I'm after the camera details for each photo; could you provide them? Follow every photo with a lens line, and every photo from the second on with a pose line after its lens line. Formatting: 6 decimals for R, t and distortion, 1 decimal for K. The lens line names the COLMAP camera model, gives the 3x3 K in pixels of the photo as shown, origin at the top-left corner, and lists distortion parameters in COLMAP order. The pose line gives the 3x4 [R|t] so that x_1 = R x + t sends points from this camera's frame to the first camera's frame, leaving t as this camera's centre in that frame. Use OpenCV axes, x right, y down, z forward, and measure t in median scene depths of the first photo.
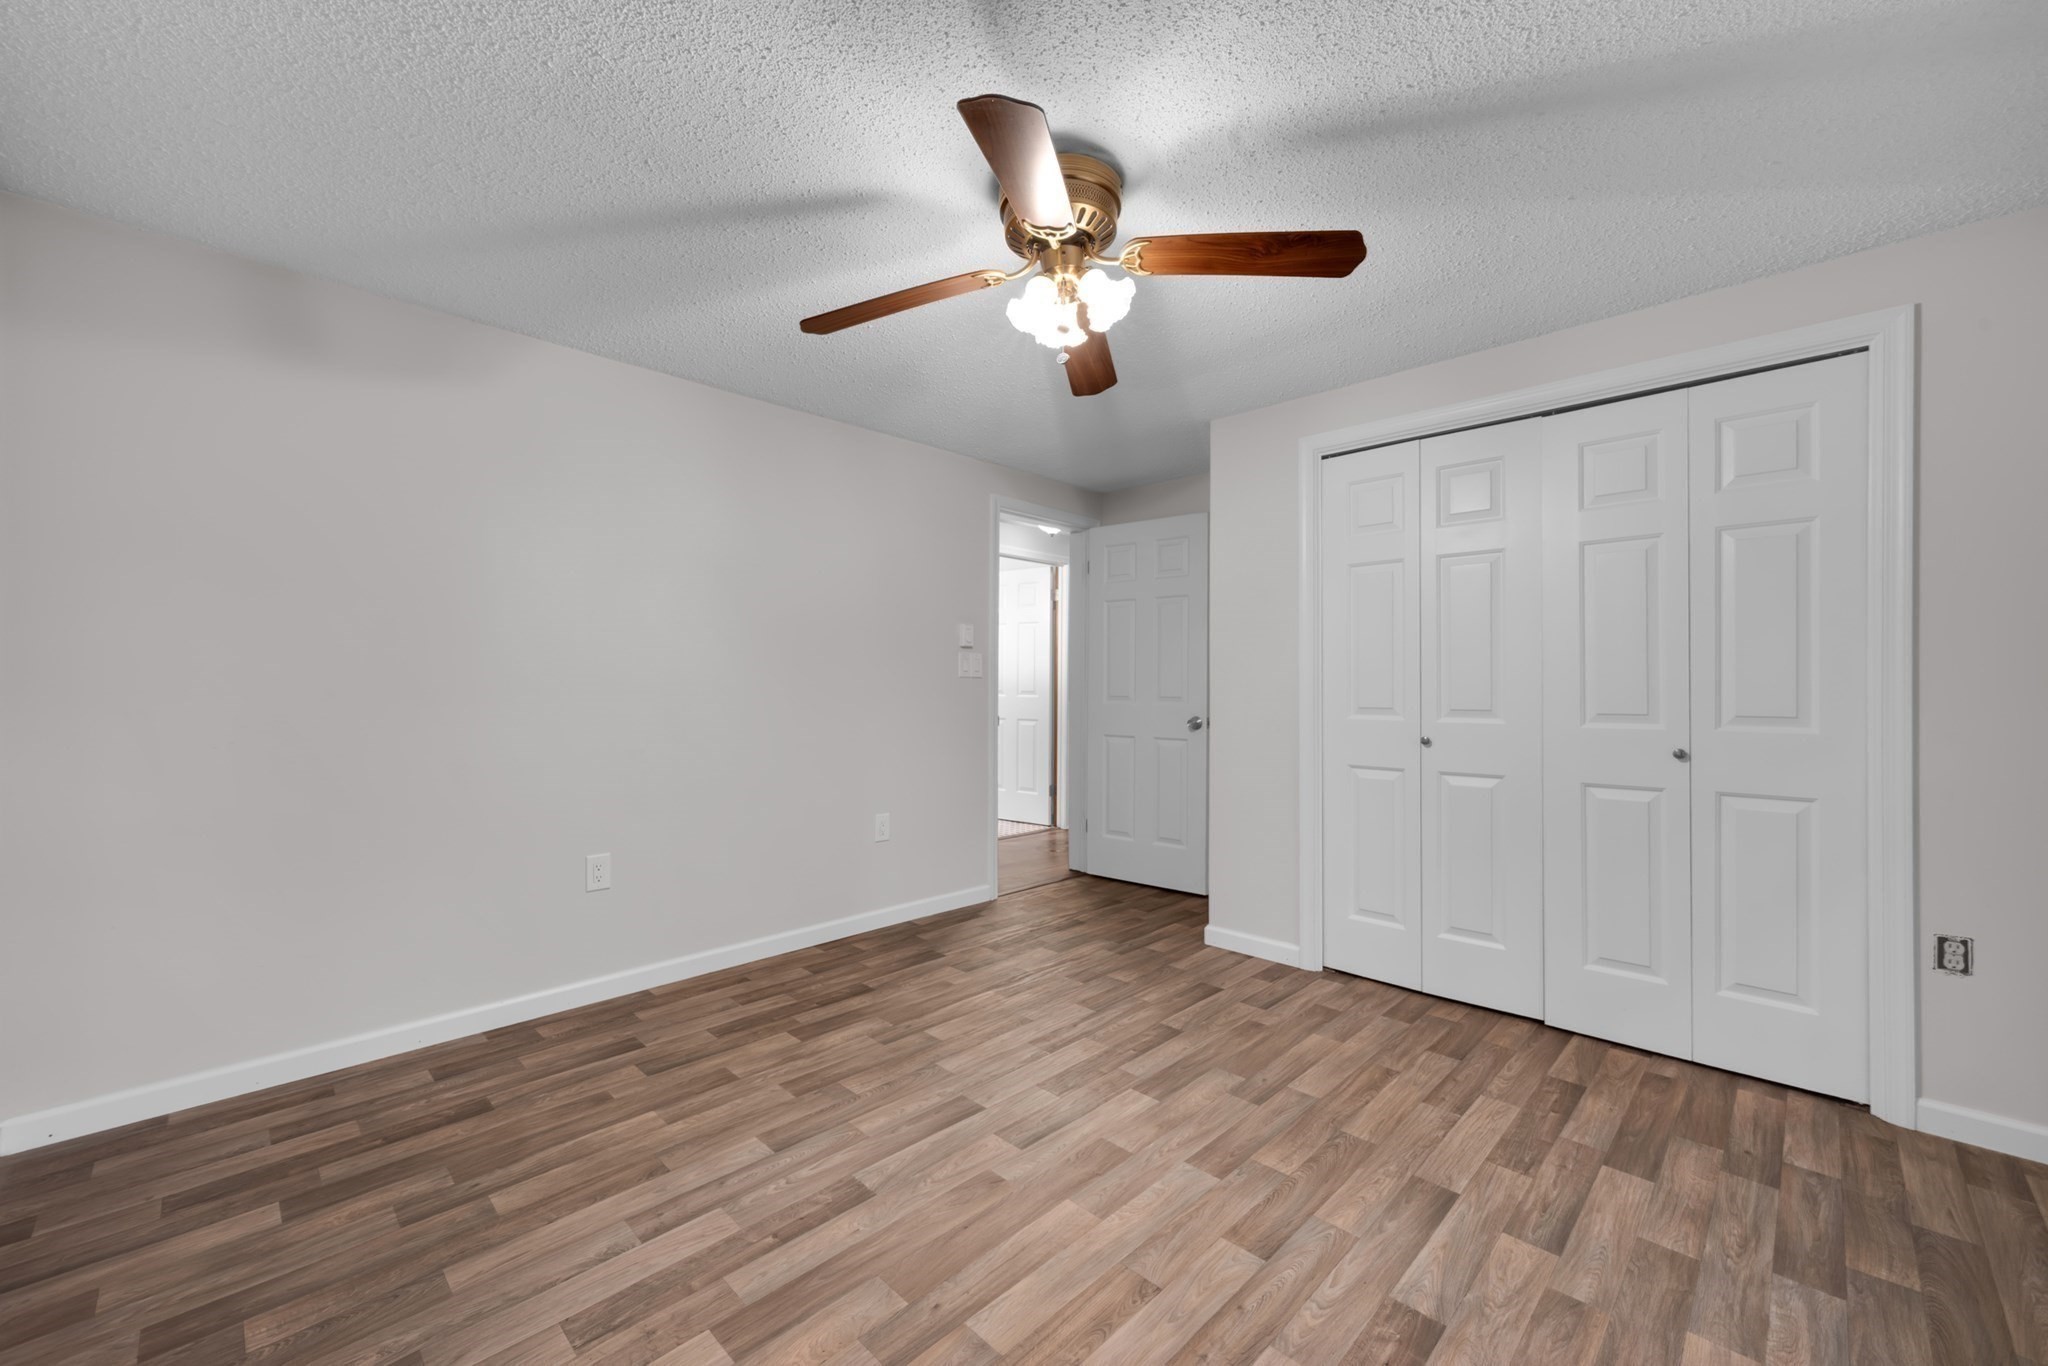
lens RADIAL K [[820.9, 0, 1014.3], [0, 820.9, 678.2], [0, 0, 1]] dist [-0.000721, 0.000212]
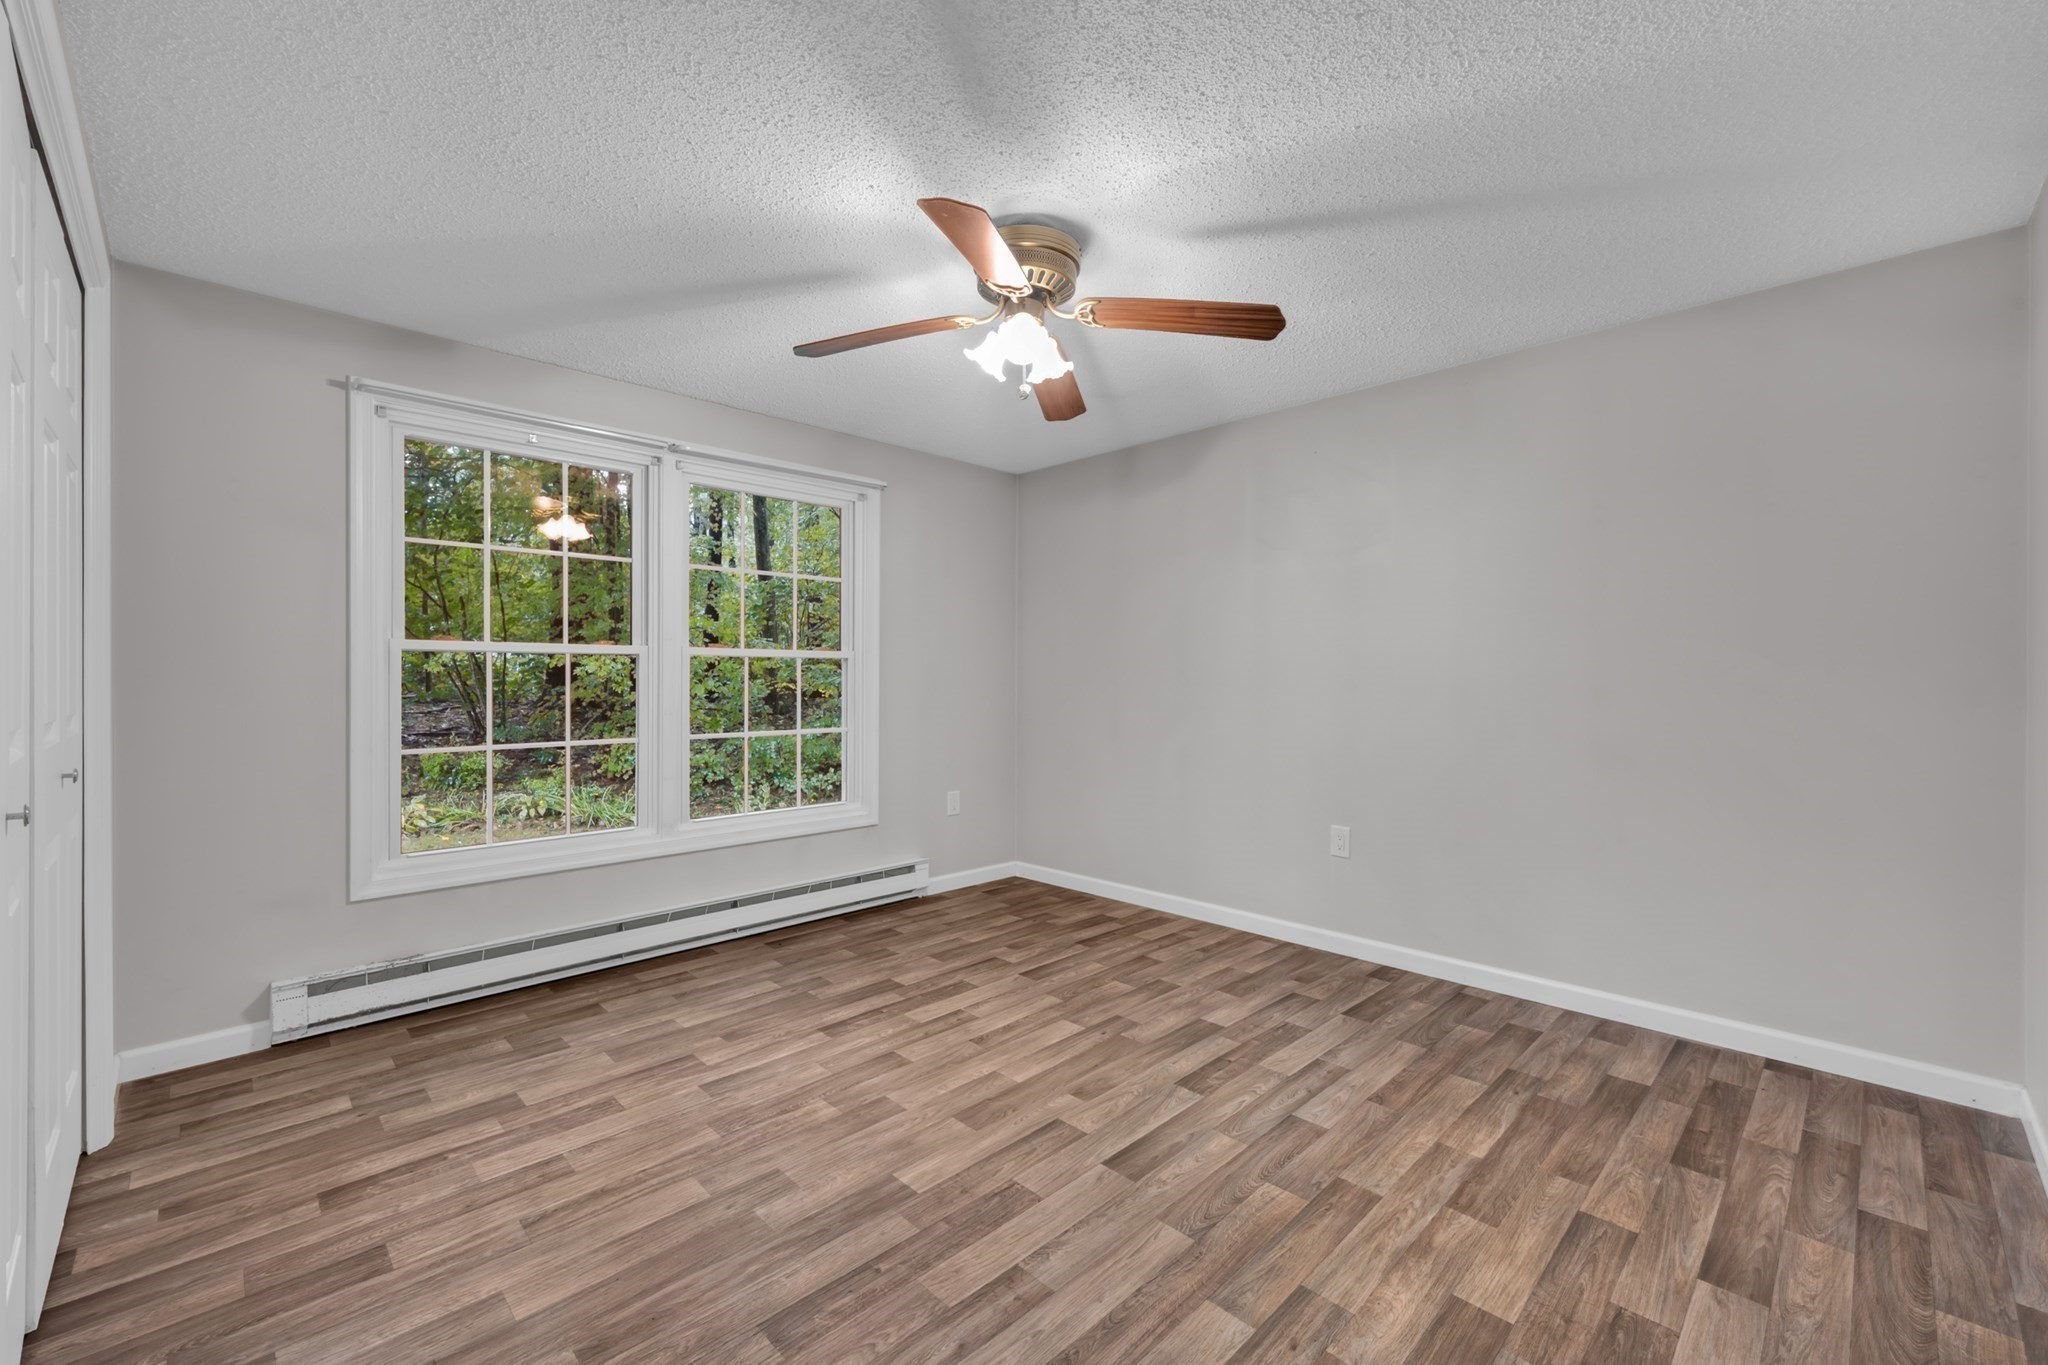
lens RADIAL K [[820.9, 0, 1014.3], [0, 820.9, 677.7], [0, 0, 1]] dist [-0.000721, 0.000212]
pose [[-0.999784, -0.004007, 0.020401, 0.044943], [-0.004220, 0.999937, -0.010404, 0.029037], [-0.020358, -0.010487, -0.999738, 2.045624]]
